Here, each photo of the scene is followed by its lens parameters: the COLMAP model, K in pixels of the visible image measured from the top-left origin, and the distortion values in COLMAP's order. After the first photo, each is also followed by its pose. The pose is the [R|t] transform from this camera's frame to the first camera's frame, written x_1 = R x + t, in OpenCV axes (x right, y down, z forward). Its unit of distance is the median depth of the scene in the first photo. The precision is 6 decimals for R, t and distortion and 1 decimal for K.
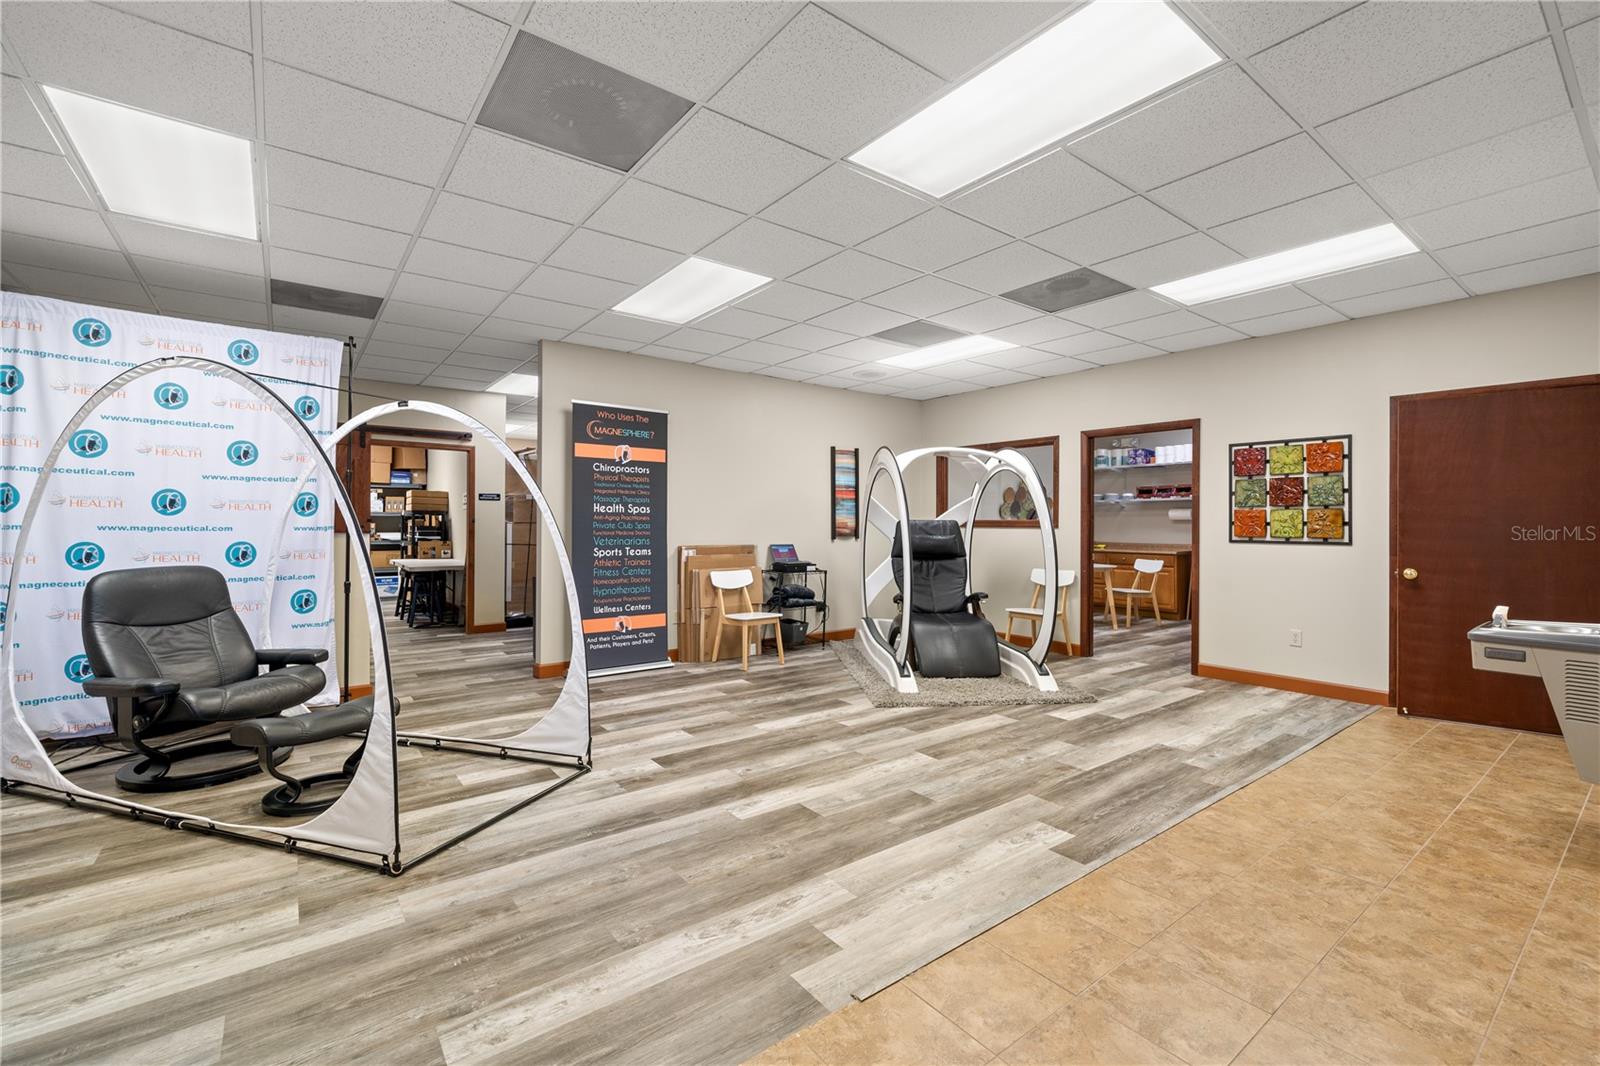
lens RADIAL K [[677.6, 0, 799.6], [0, 677.6, 530.7], [0, 0, 1]] dist [-0.003238, 0.000398]
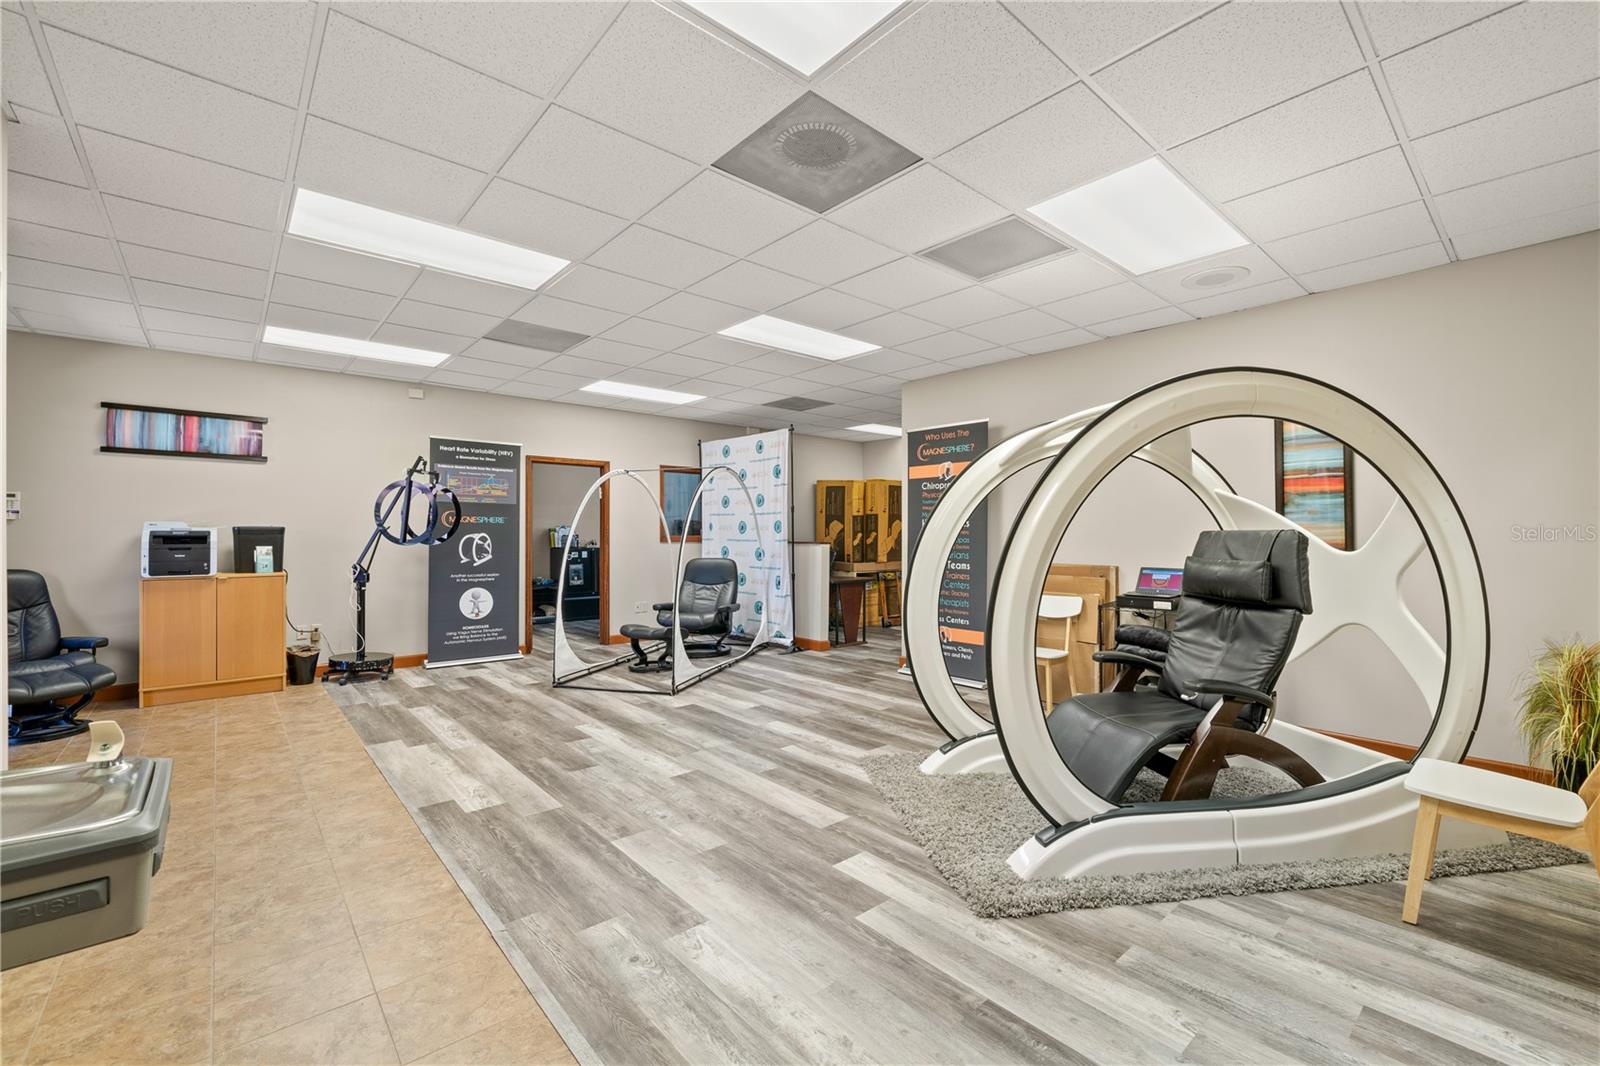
lens RADIAL K [[677.6, 0, 808.6], [0, 677.6, 532.2], [0, 0, 1]] dist [-0.003238, 0.000398]
pose [[0.073980, -0.009672, -0.997213, 1.068658], [-0.012007, 0.999872, -0.010588, -0.007455], [0.997187, 0.012757, 0.073854, 1.001781]]
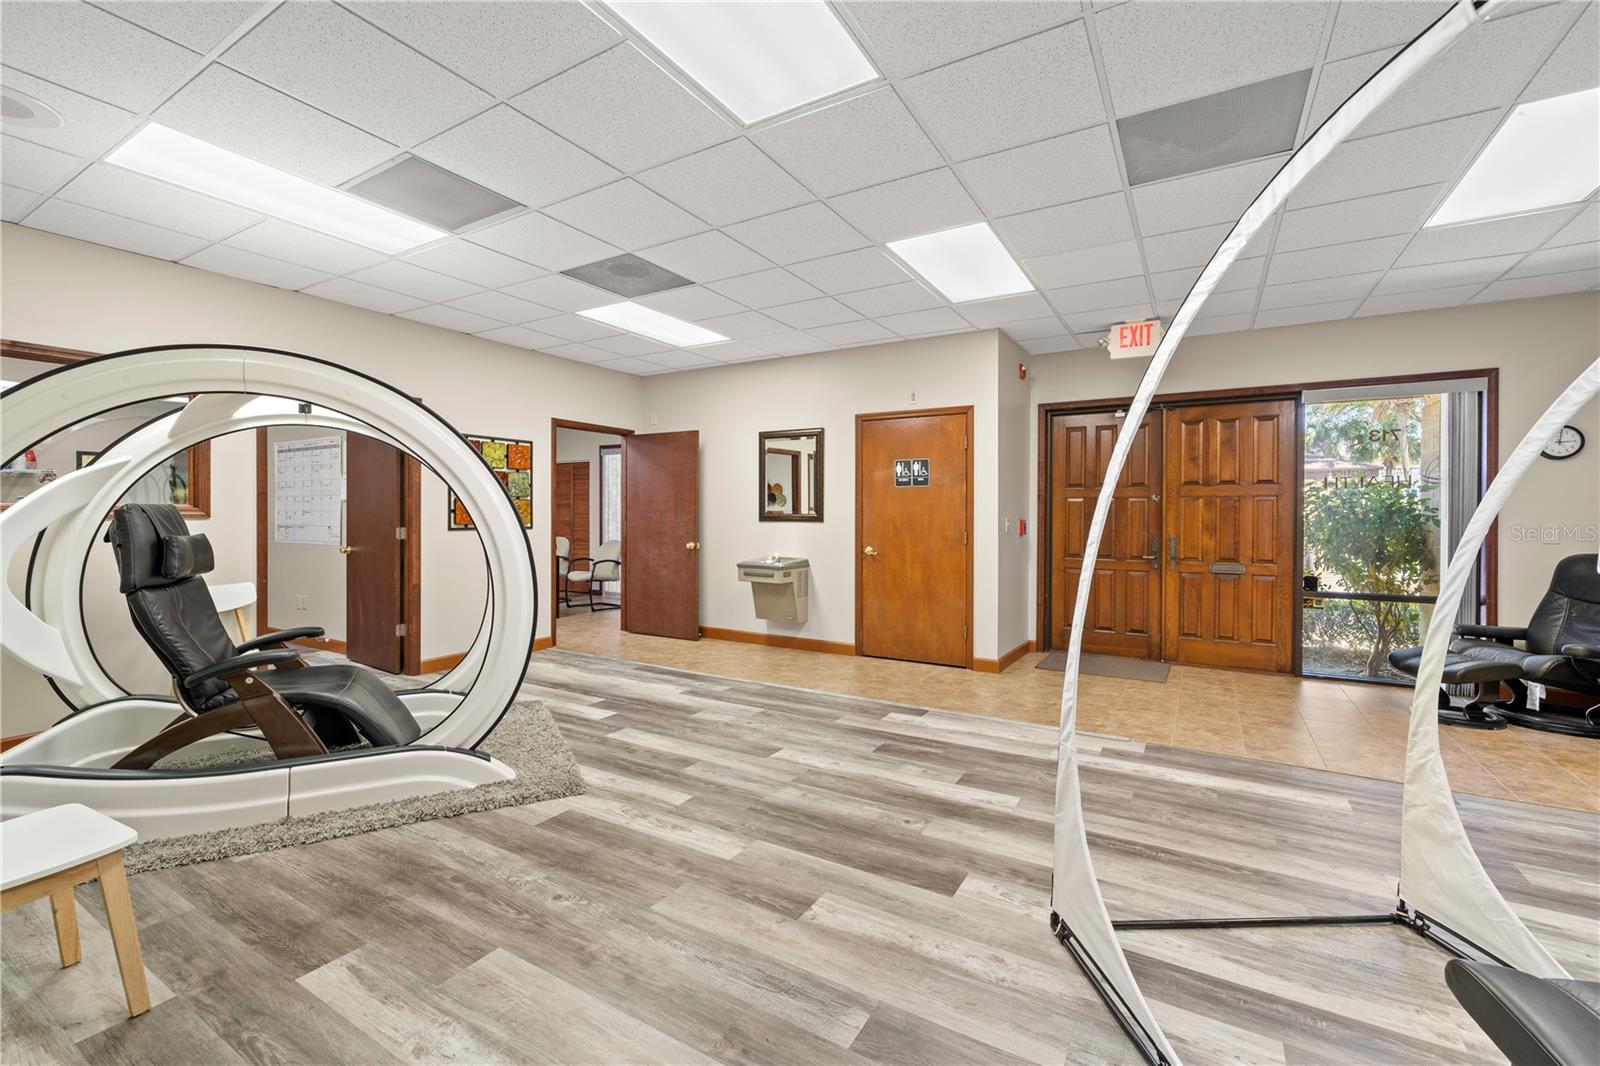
lens RADIAL K [[677.6, 0, 804.3], [0, 677.6, 516.7], [0, 0, 1]] dist [-0.003238, 0.000398]
pose [[-0.374856, -0.008711, 0.927042, -0.653815], [0.005256, 0.999920, 0.011521, -0.014851], [-0.927068, 0.009191, -0.374780, 1.198948]]
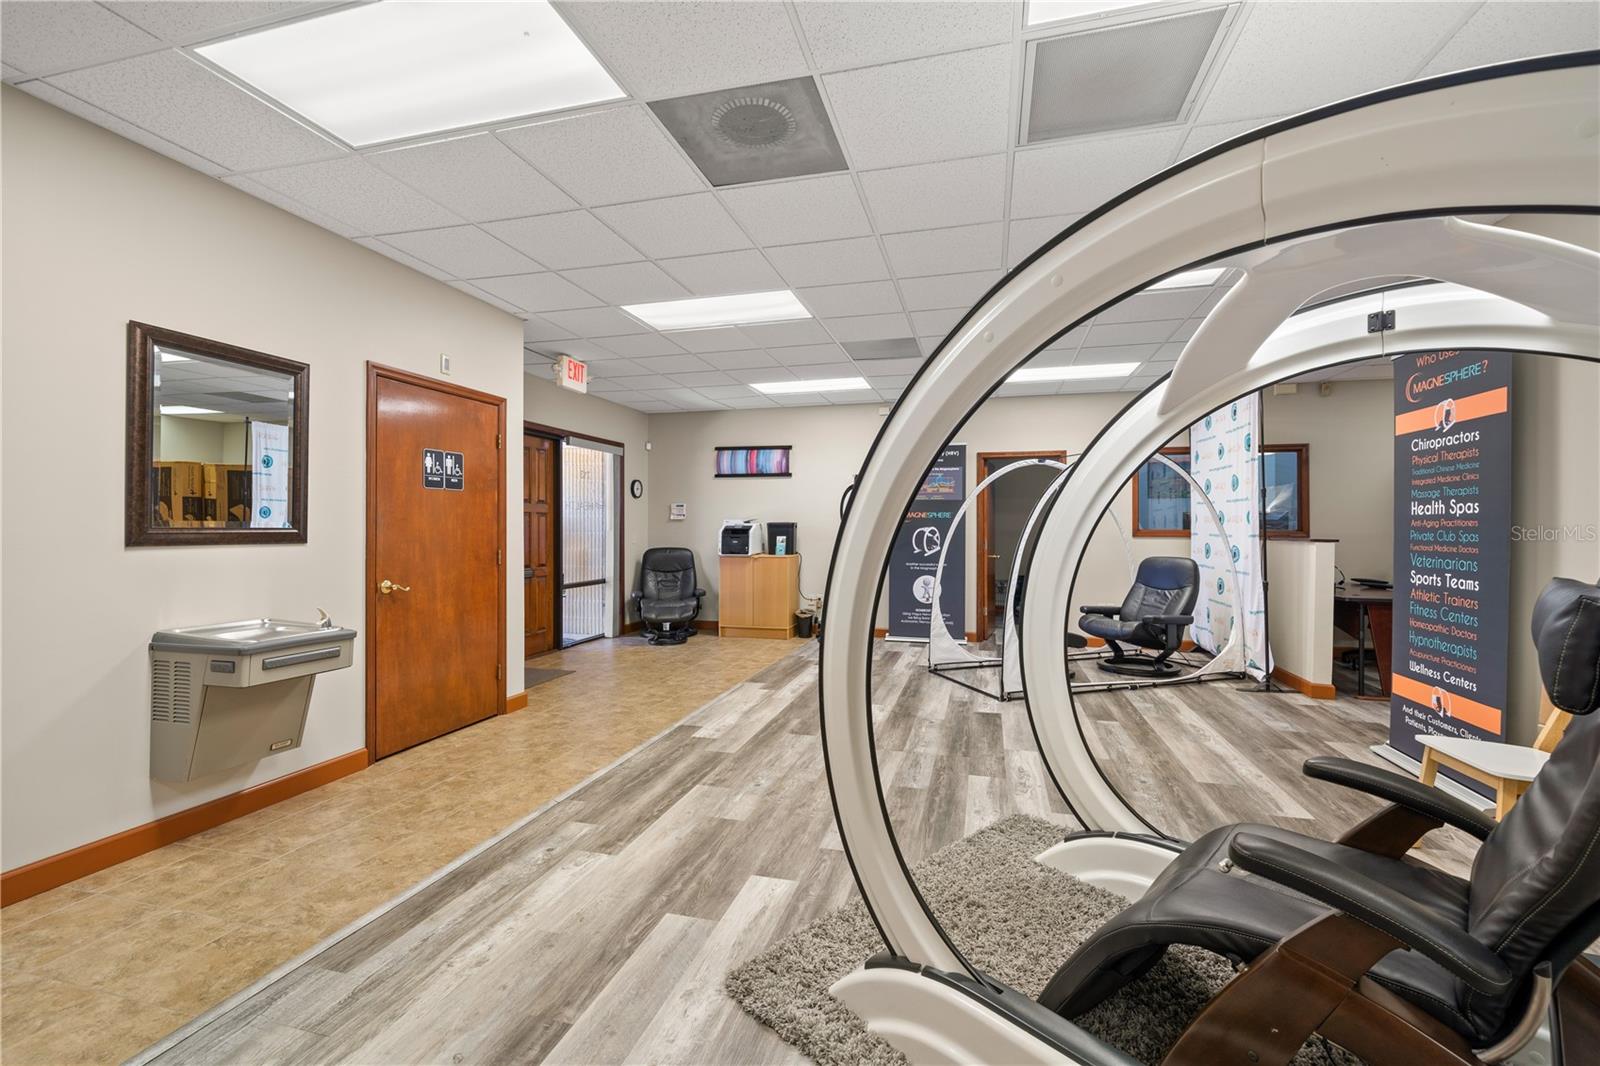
lens RADIAL K [[677.6, 0, 802.5], [0, 677.6, 528.2], [0, 0, 1]] dist [-0.003238, 0.000398]
pose [[-0.792995, -0.006639, -0.609191, 0.765462], [-0.012480, 0.999908, 0.005348, -0.014942], [0.609100, 0.011844, -0.793005, 1.583055]]
